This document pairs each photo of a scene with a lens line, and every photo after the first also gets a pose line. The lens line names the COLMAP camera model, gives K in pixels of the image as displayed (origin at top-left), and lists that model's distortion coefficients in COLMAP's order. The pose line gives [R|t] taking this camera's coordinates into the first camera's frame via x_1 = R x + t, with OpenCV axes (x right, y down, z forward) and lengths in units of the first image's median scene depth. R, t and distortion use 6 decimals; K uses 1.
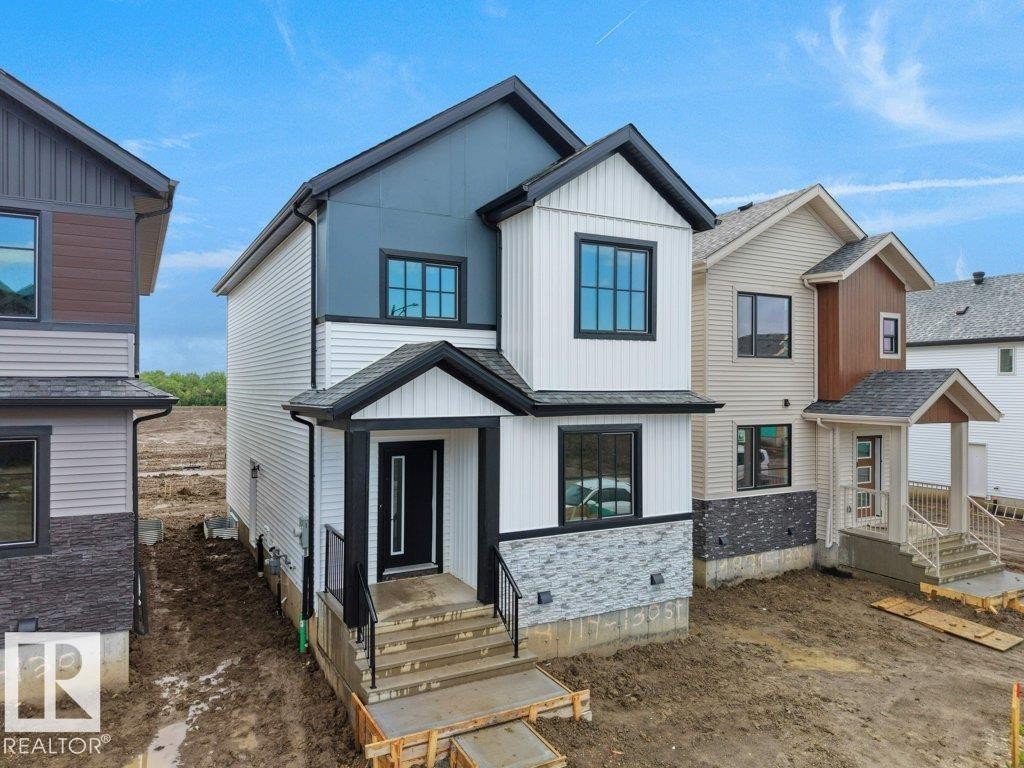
lens RADIAL K [[766.7, 0, 618.9], [0, 766.7, 386.3], [0, 0, 1]] dist [0.001145, 0.001923]
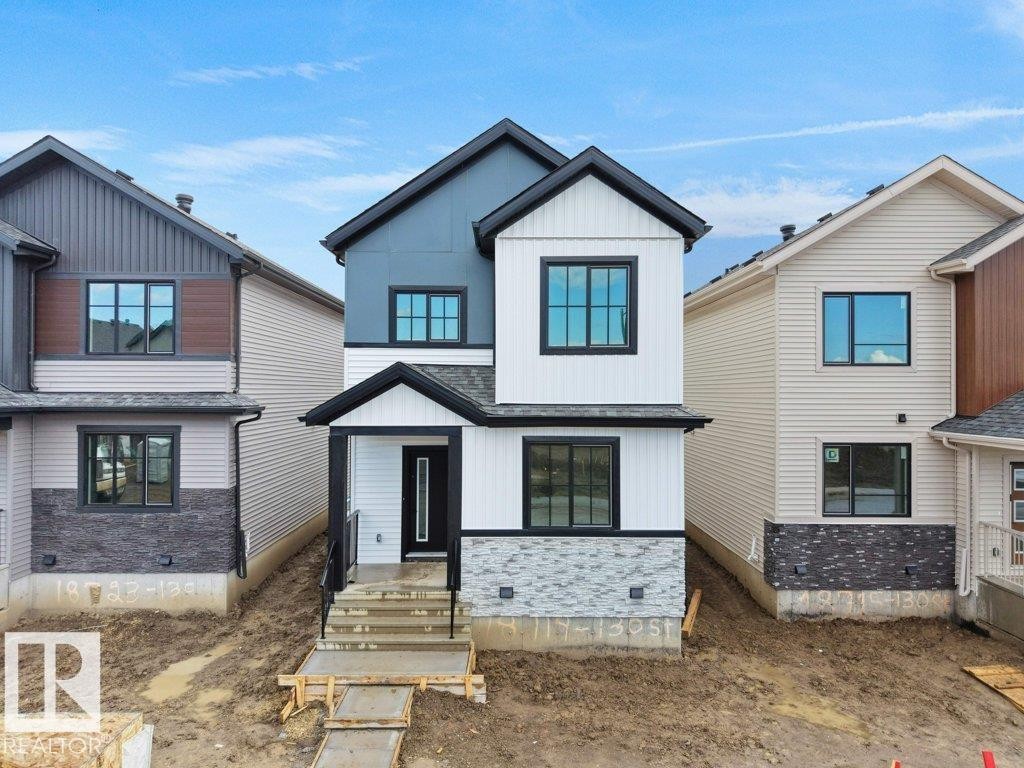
lens RADIAL K [[793.5, 0, 512.0], [0, 793.5, 384.0], [0, 0, 1]] dist [0.002588, -0.001312]
pose [[0.848949, -0.005458, -0.528447, 0.474801], [-0.000745, 0.999933, -0.011524, -0.008996], [0.528475, 0.010177, 0.848888, 0.035139]]
